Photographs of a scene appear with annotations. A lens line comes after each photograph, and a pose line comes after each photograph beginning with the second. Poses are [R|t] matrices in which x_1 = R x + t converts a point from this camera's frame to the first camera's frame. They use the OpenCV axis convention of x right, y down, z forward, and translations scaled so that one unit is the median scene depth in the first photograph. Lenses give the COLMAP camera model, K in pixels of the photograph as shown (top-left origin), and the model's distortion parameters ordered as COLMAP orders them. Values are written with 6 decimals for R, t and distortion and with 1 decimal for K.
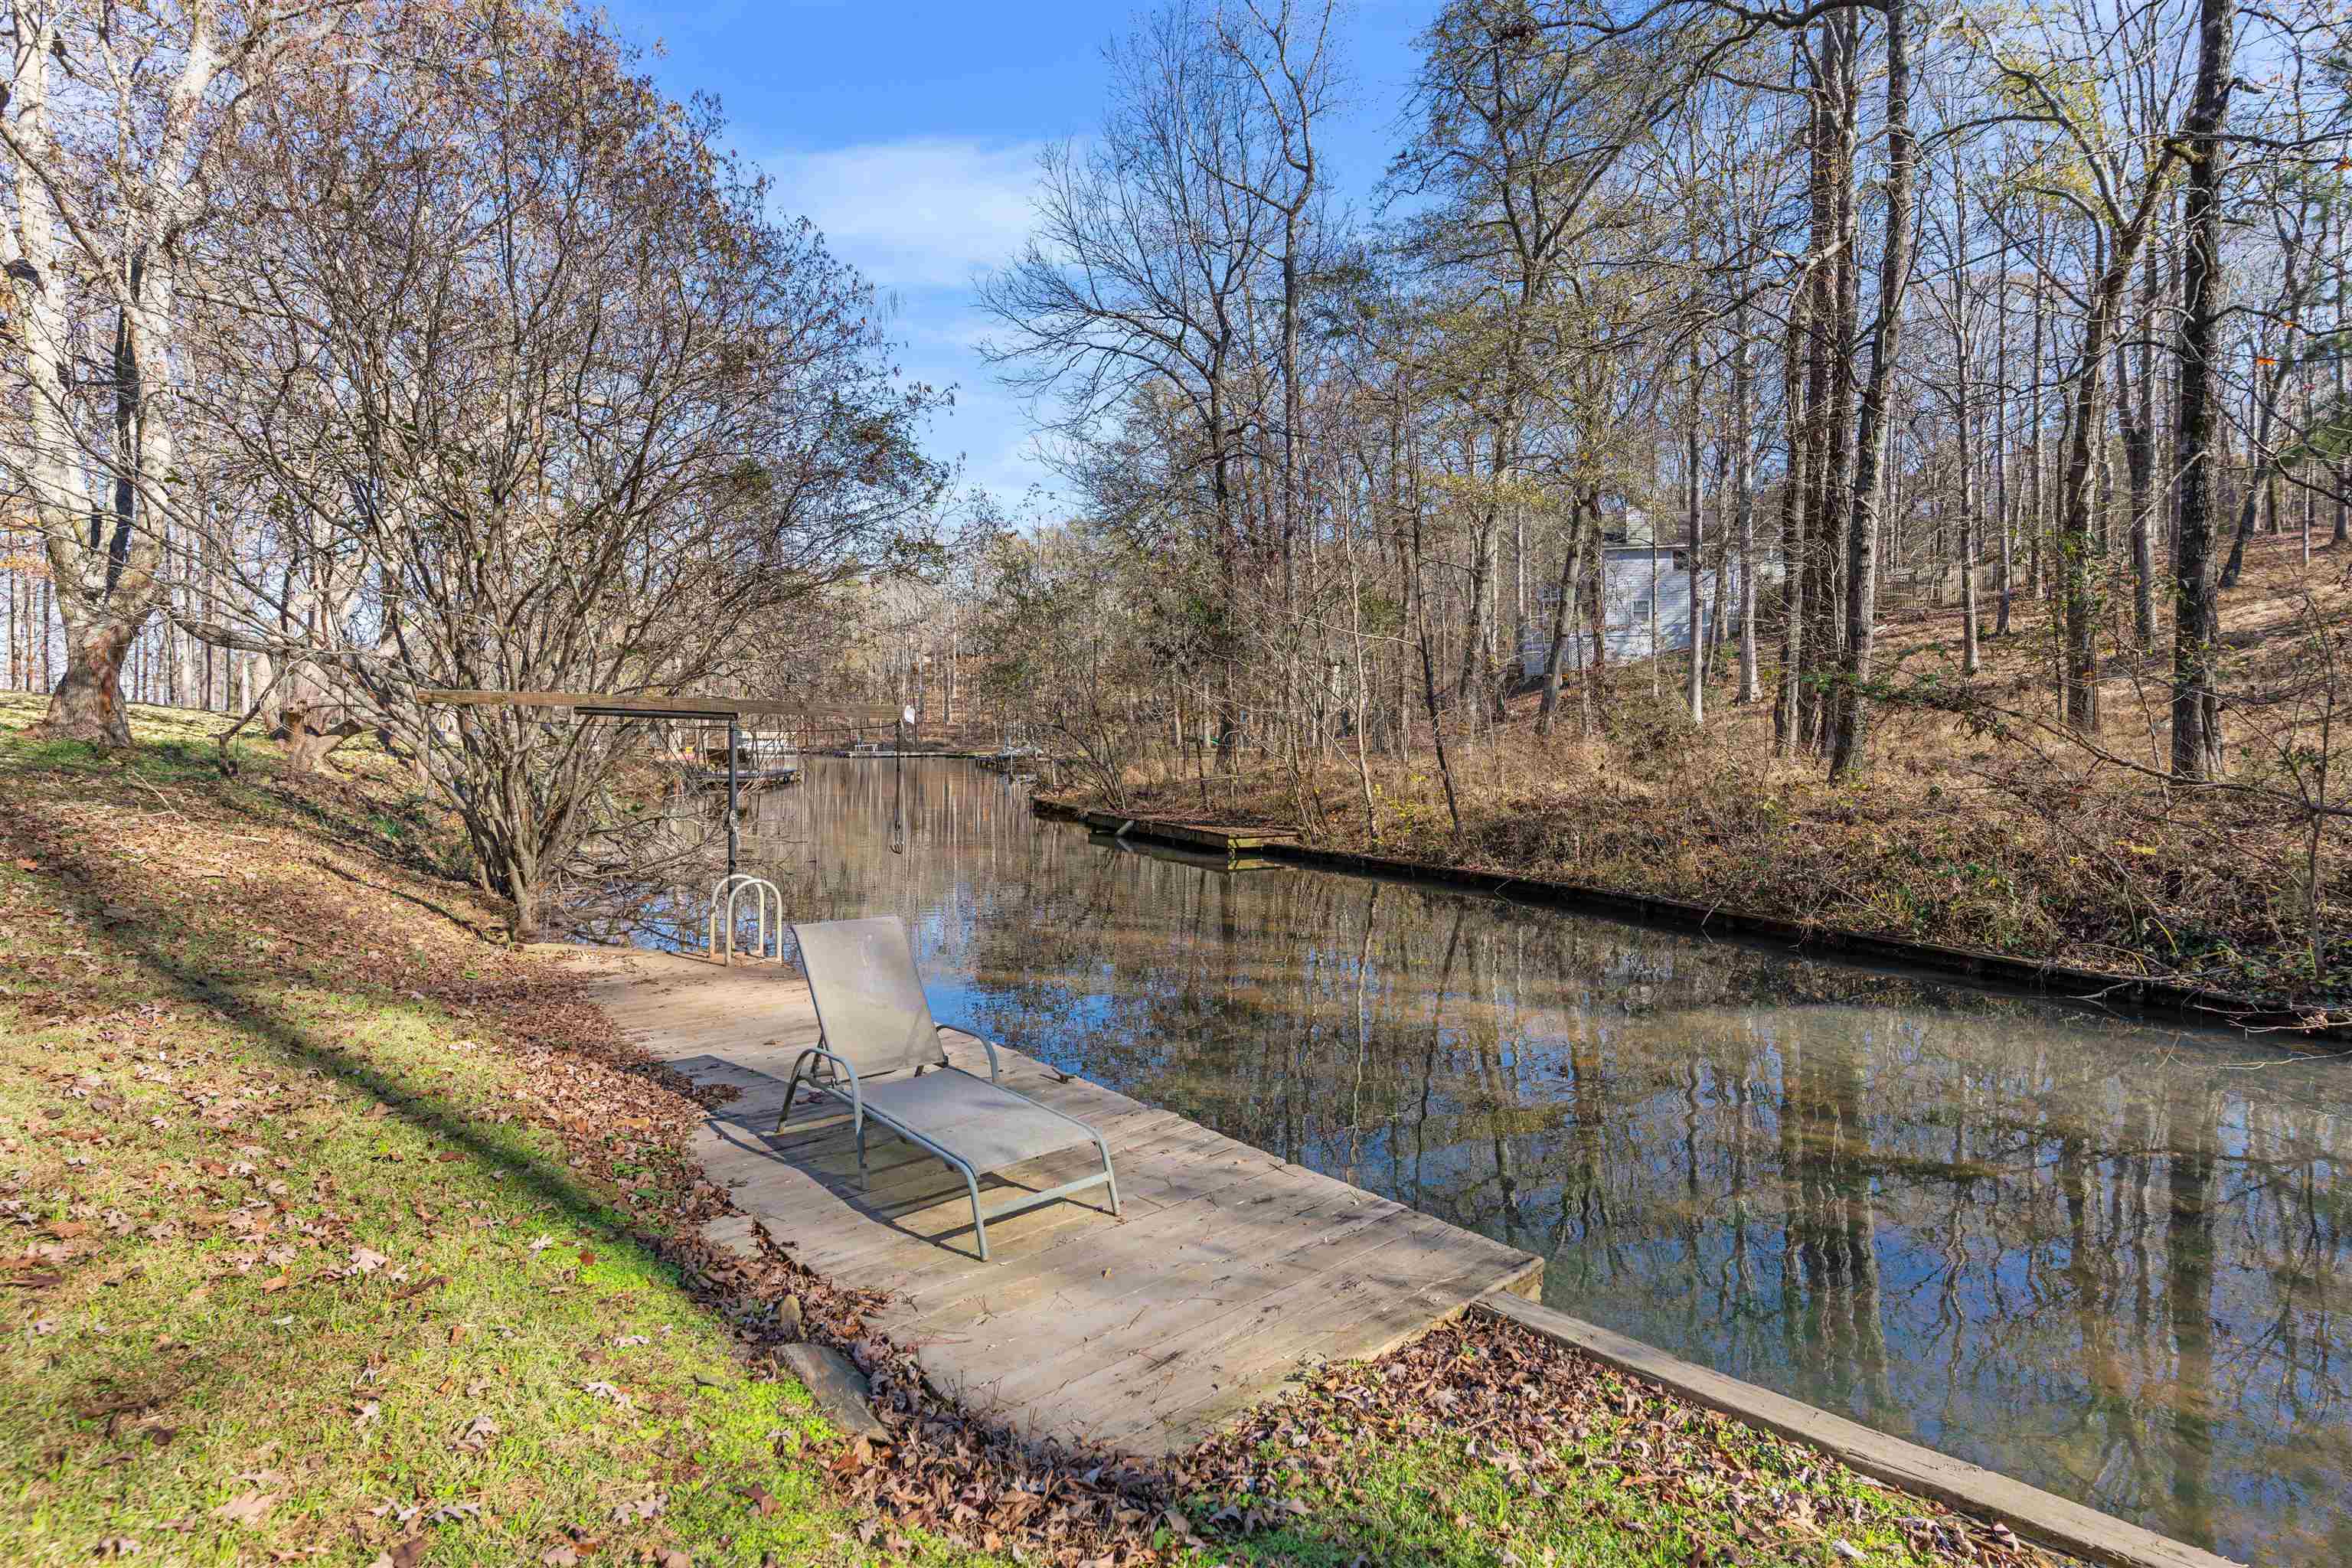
lens RADIAL K [[1154.7, 0, 1175.1], [0, 1154.7, 646.9], [0, 0, 1]] dist [0.002171, 0.000373]
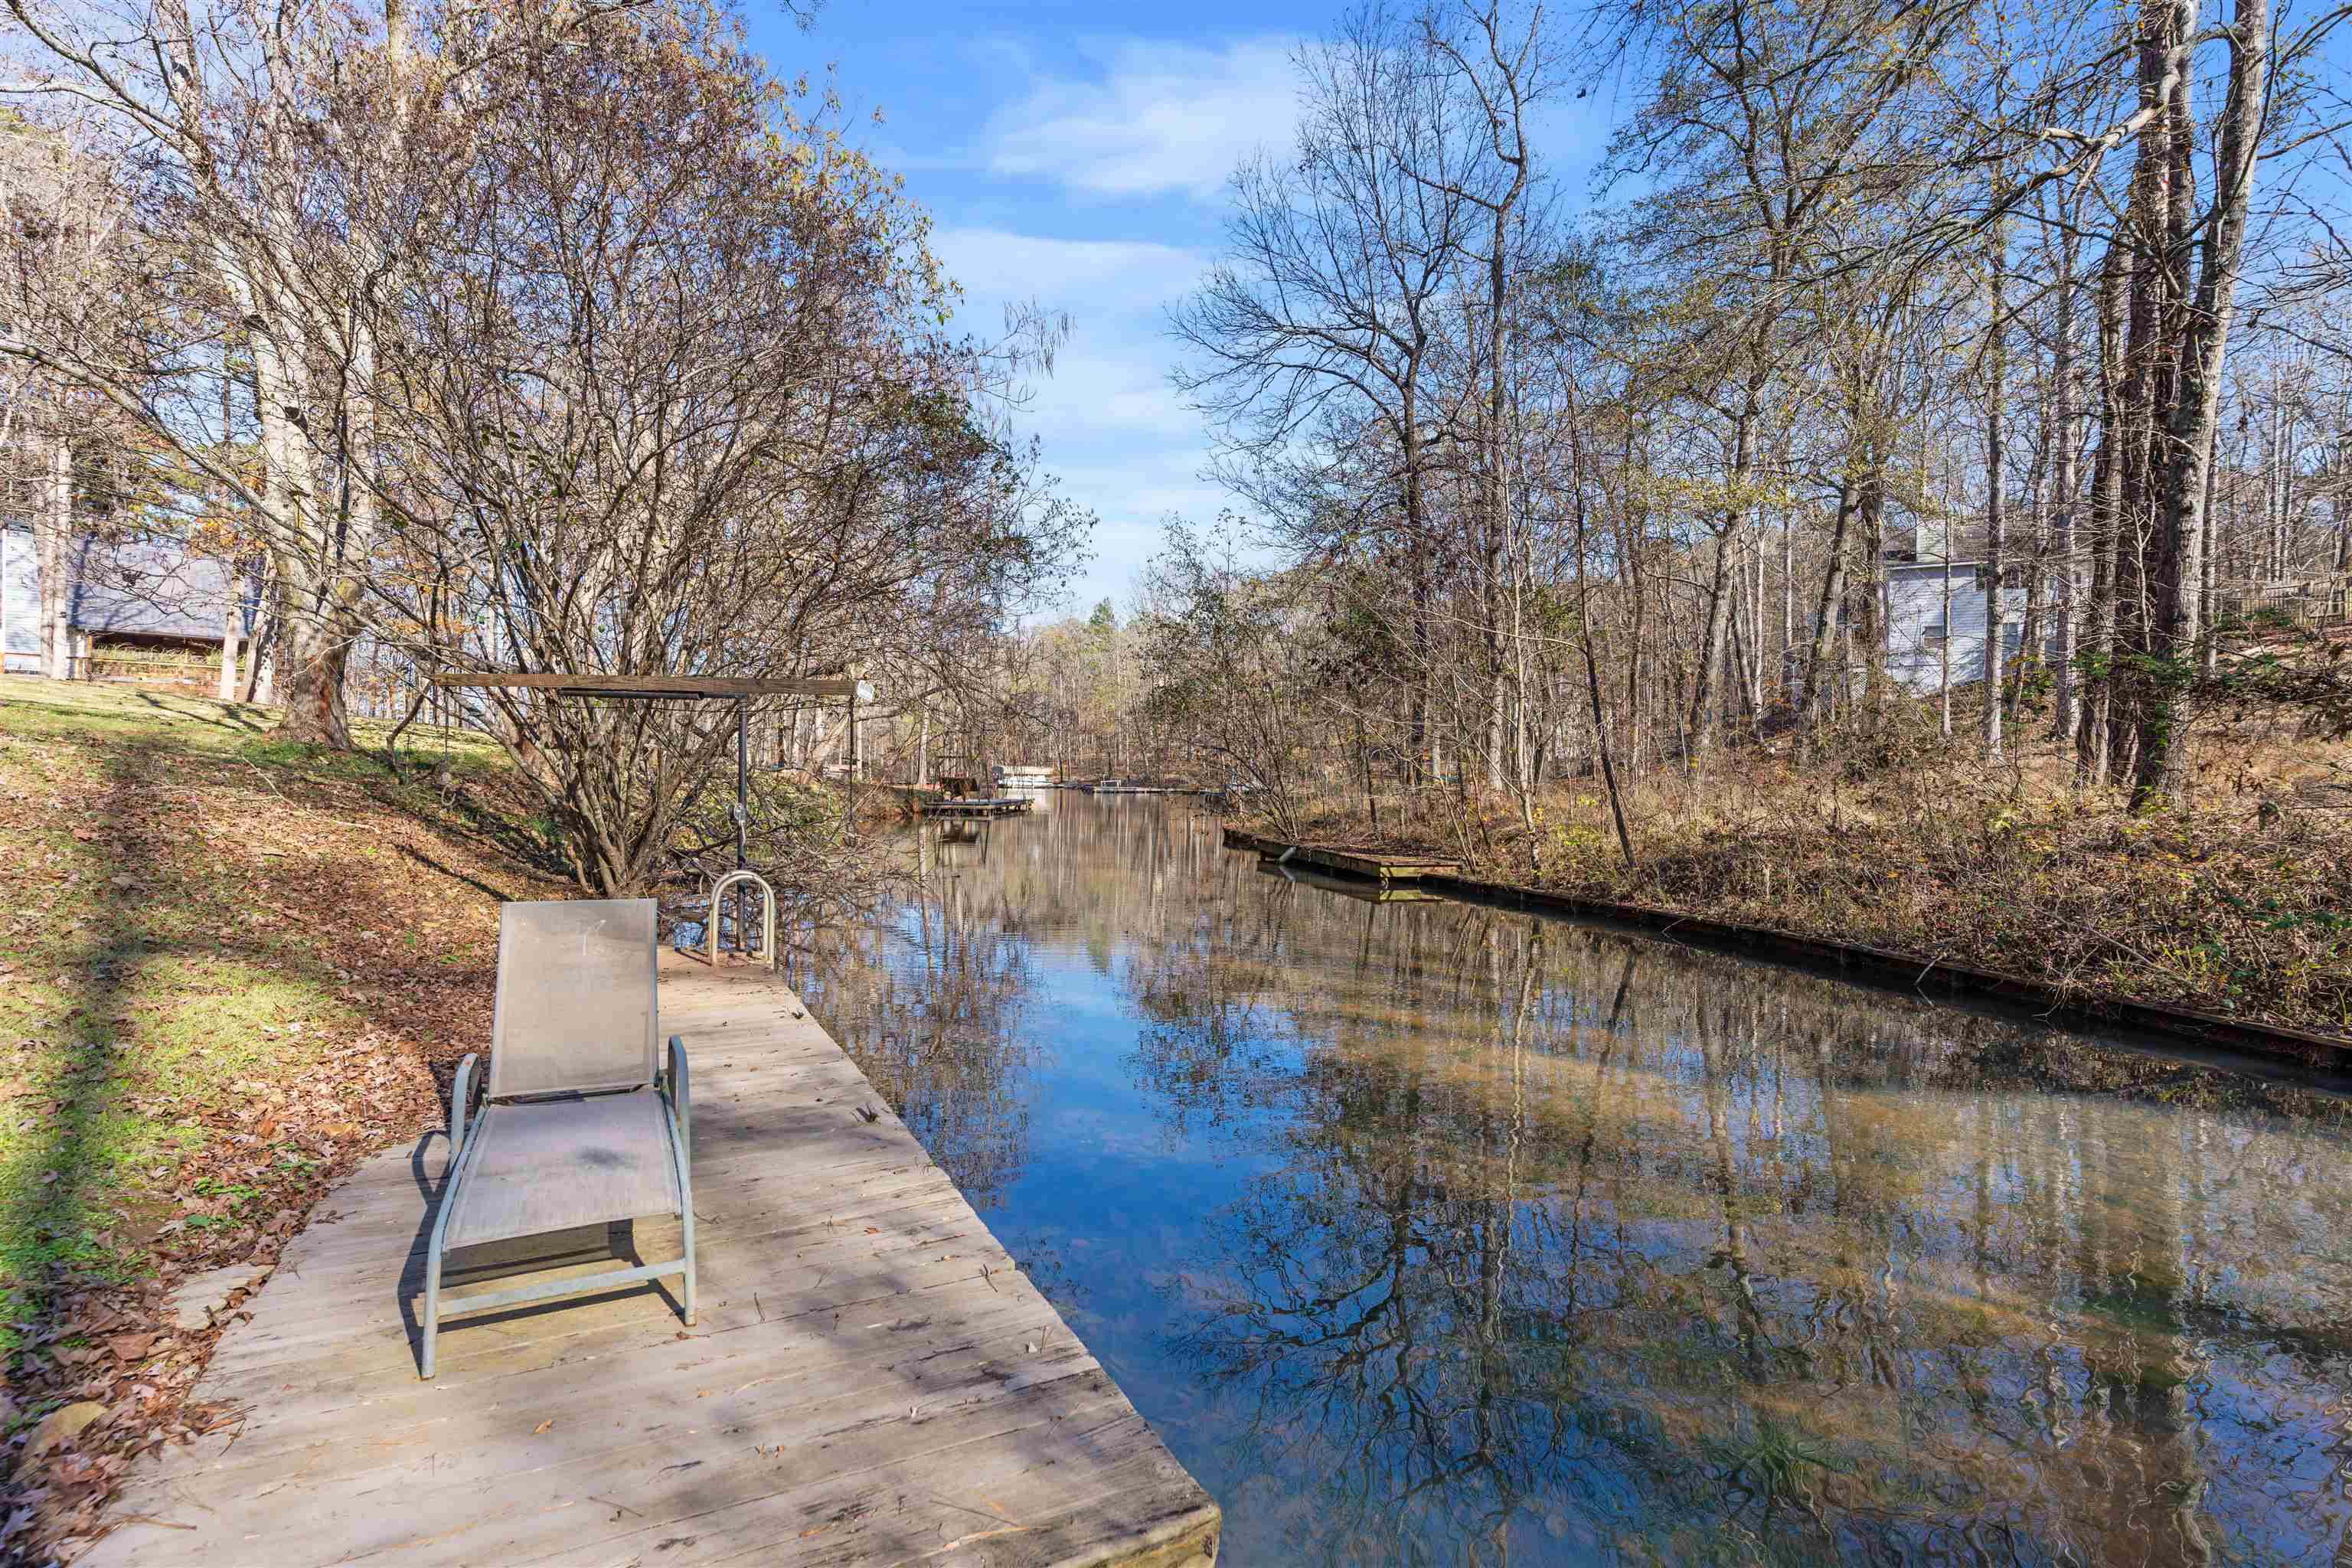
lens RADIAL K [[1121.8, 0, 1174.9], [0, 1121.8, 706.1], [0, 0, 1]] dist [0.003706, -0.000013]
pose [[0.975030, -0.001072, -0.222069, 0.073209], [0.003743, 0.999926, 0.011609, 0.023737], [0.222040, -0.012150, 0.974962, 0.082629]]
